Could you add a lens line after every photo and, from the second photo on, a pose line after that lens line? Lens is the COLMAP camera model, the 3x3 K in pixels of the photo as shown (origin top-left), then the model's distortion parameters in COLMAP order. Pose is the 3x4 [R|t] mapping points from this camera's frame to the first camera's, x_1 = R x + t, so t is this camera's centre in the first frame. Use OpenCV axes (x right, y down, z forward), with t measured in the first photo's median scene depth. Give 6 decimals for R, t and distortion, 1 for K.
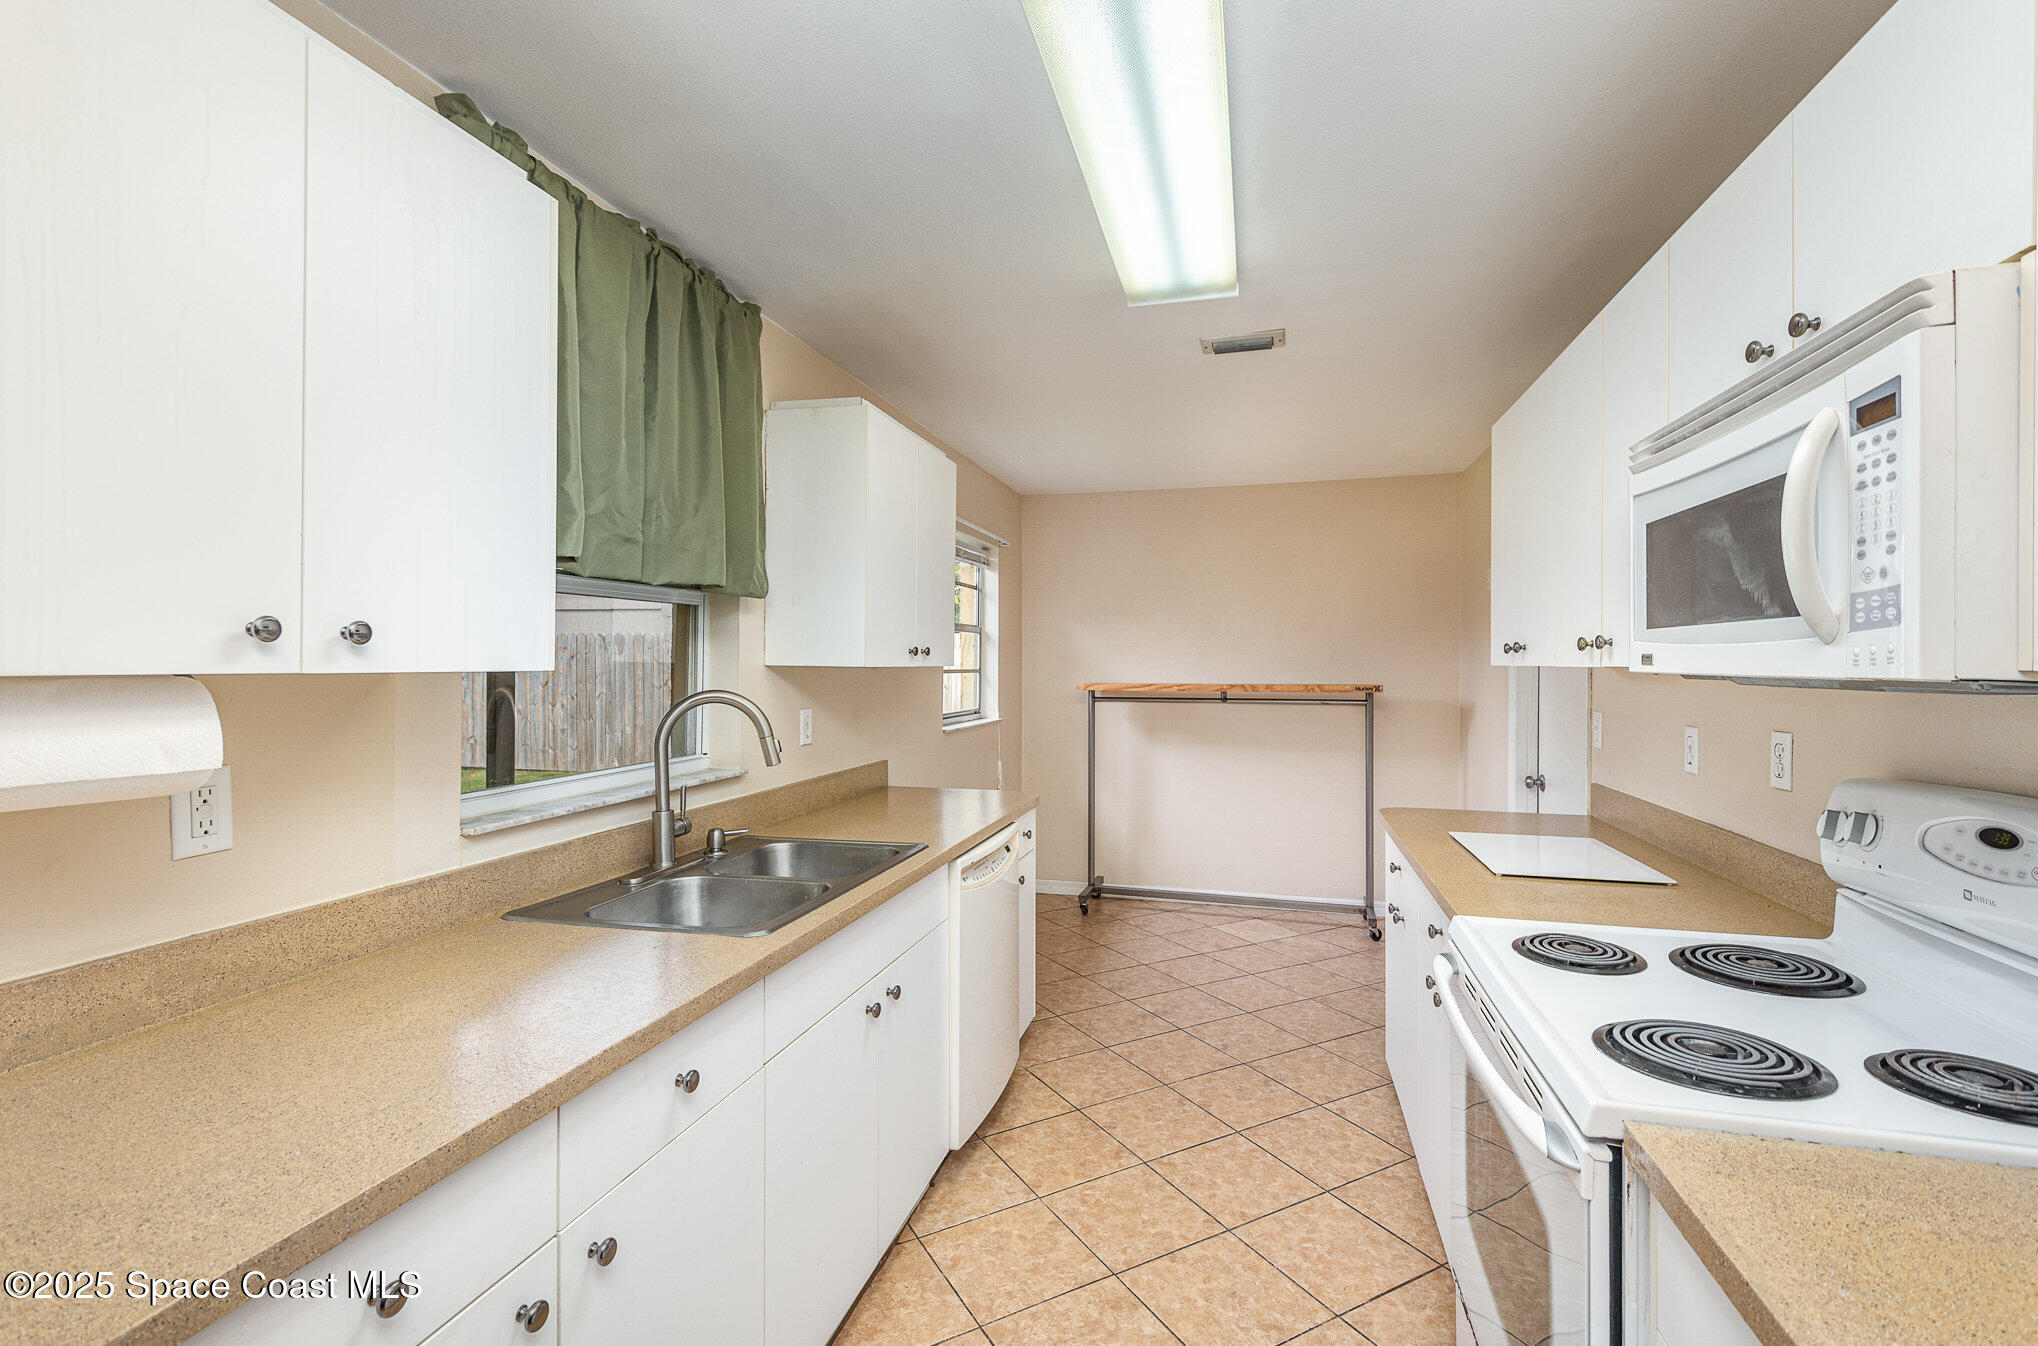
lens RADIAL K [[930.9, 0, 1026.5], [0, 930.9, 672.2], [0, 0, 1]] dist [0.053079, -0.030687]
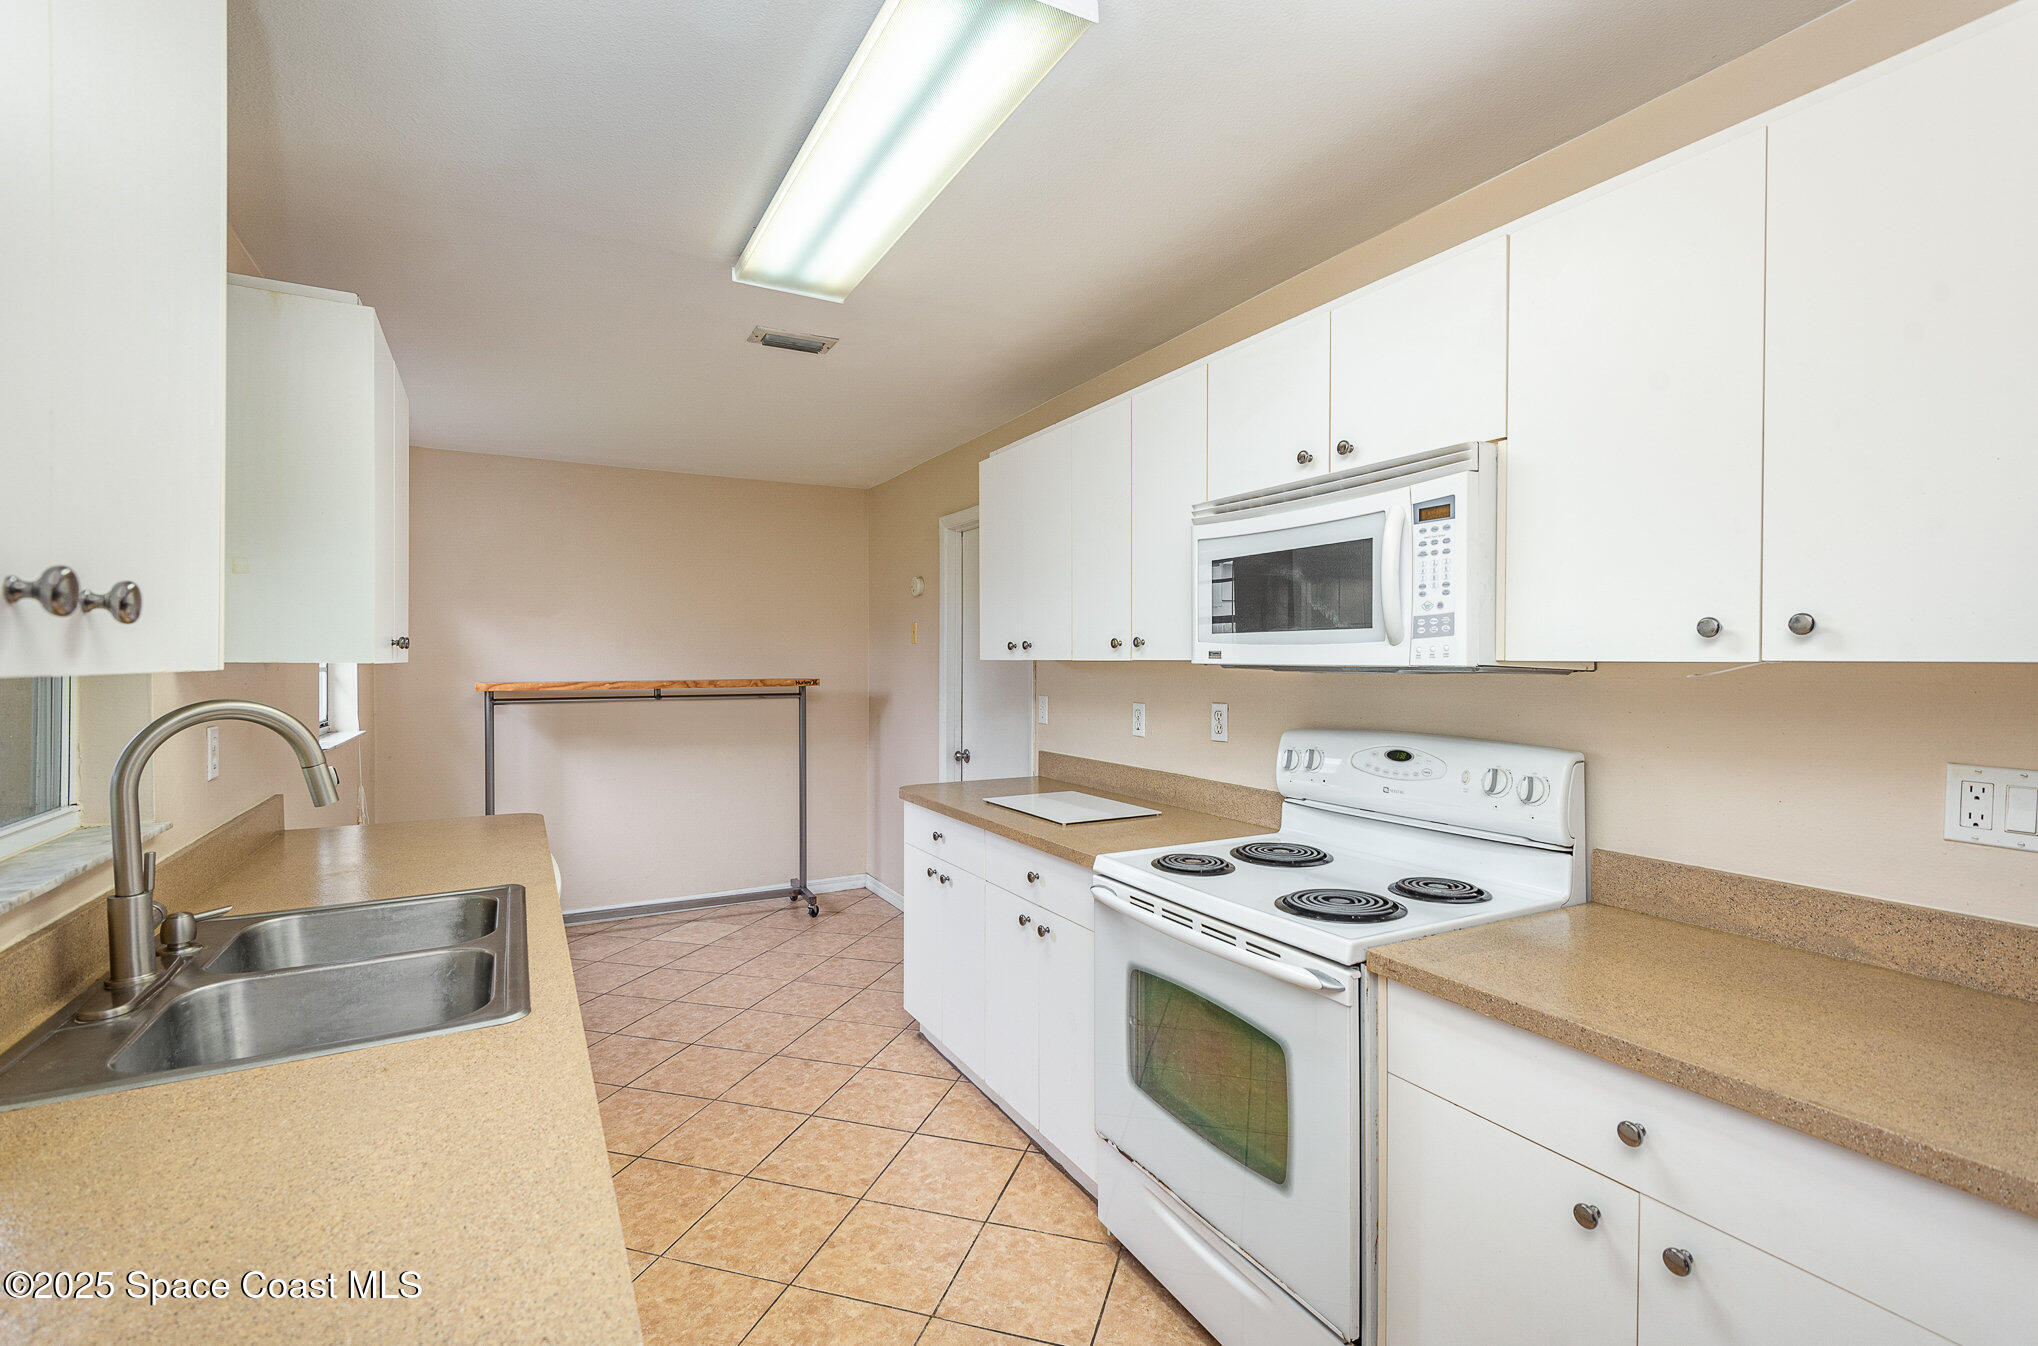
lens RADIAL K [[930.9, 0, 1026.5], [0, 930.9, 672.2], [0, 0, 1]] dist [0.053079, -0.030687]
pose [[0.725979, -0.012655, 0.687600, -0.368489], [0.009445, 0.999920, 0.008430, -0.001039], [-0.687652, 0.000374, 0.726041, 0.114334]]
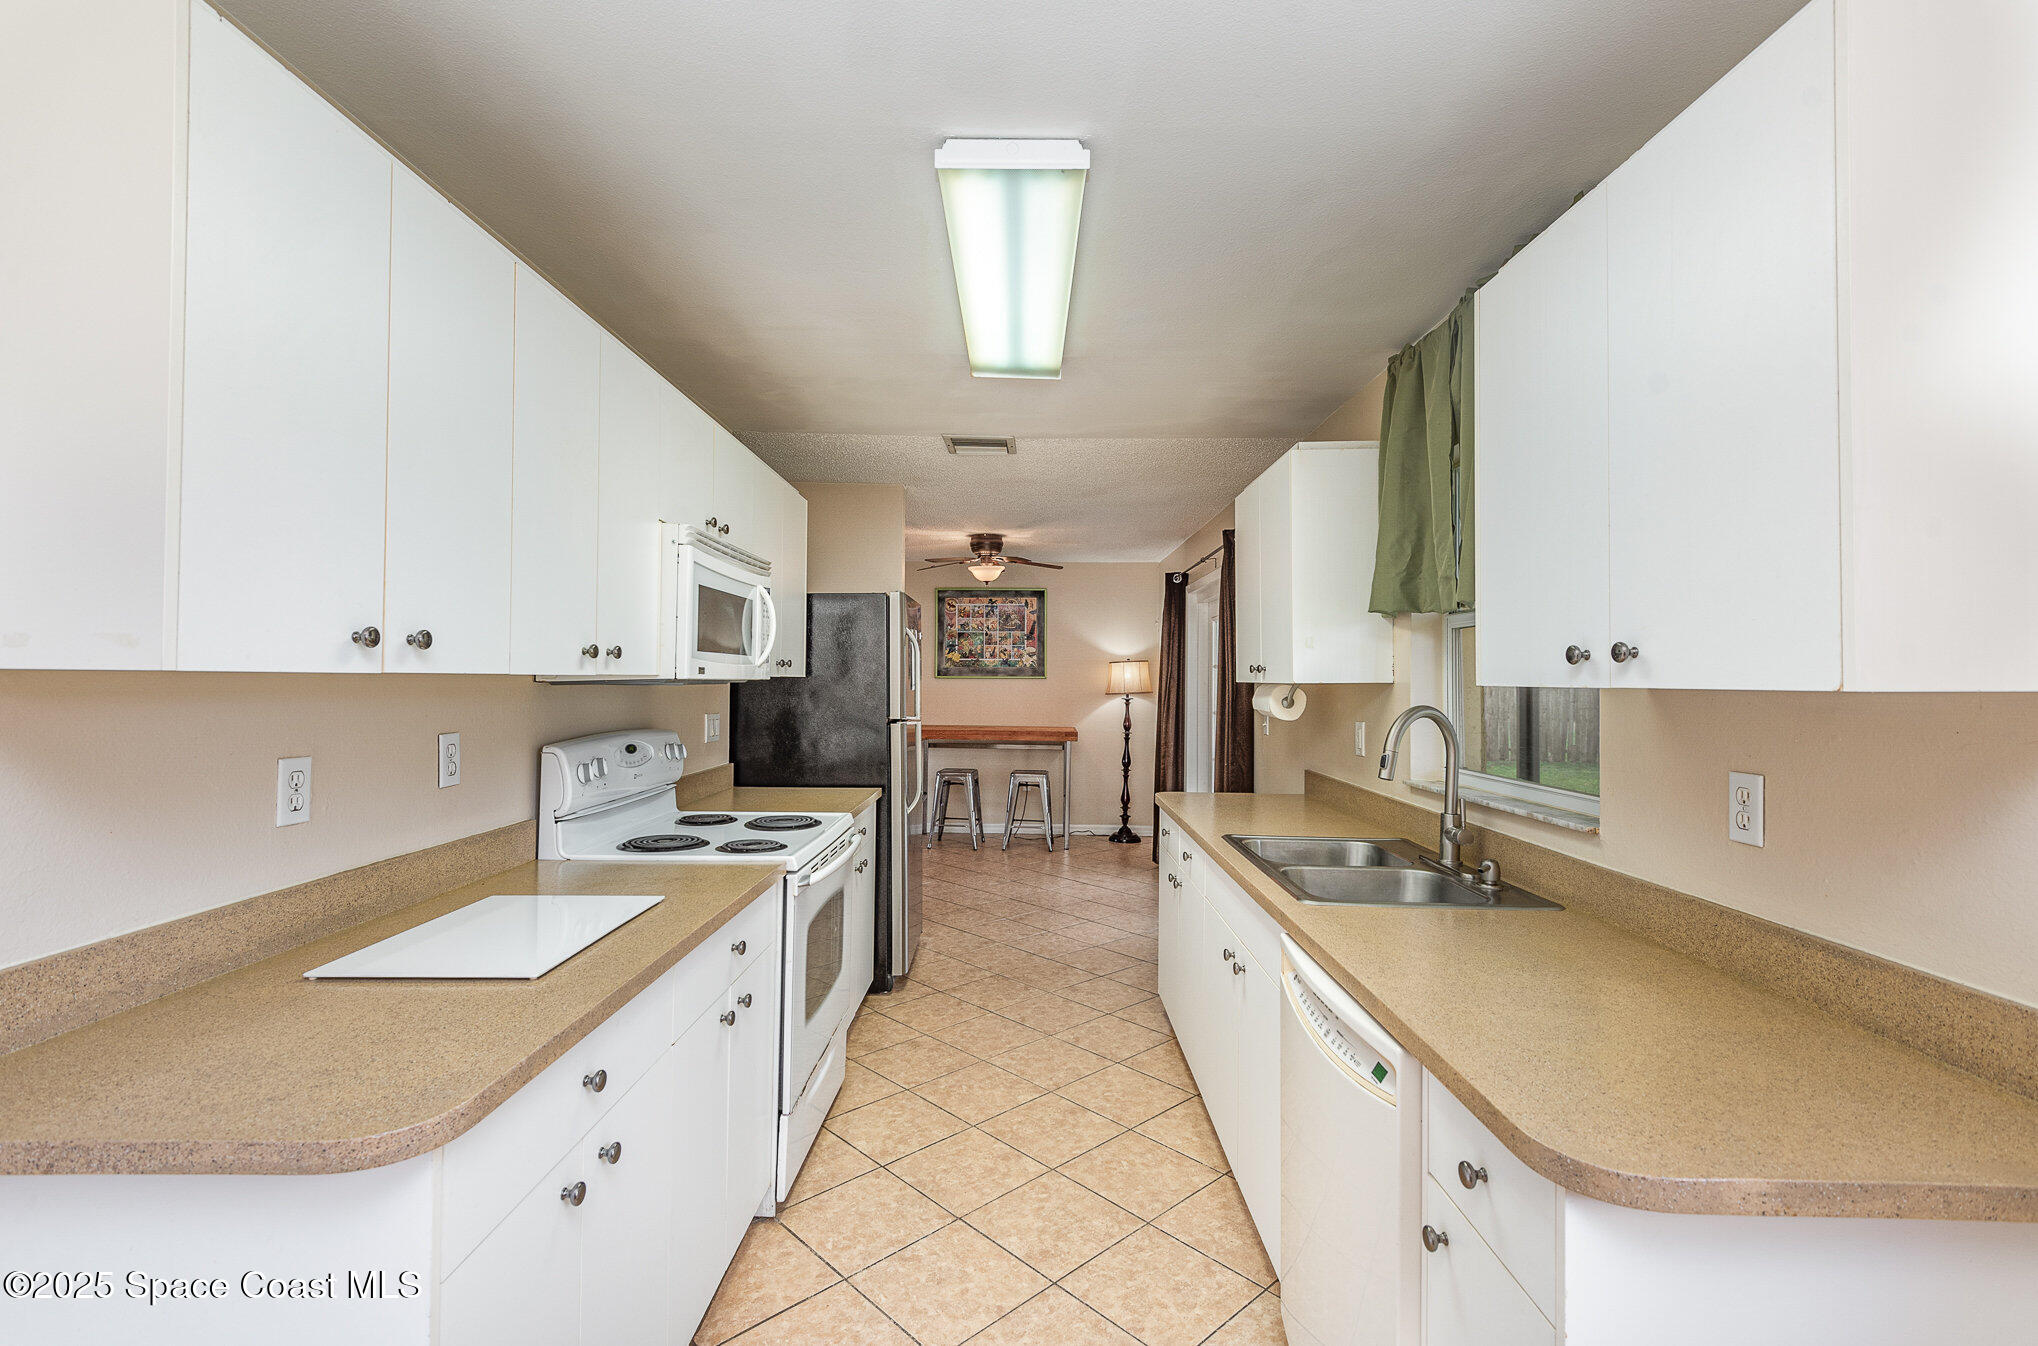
lens RADIAL K [[925.8, 0, 1019.0], [0, 925.8, 673.0], [0, 0, 1]] dist [0.085549, -0.029361]
pose [[-0.970007, -0.011990, -0.242783, 0.359444], [-0.013147, 0.999909, 0.003148, -0.014663], [0.242723, 0.006246, -0.970076, 1.845618]]
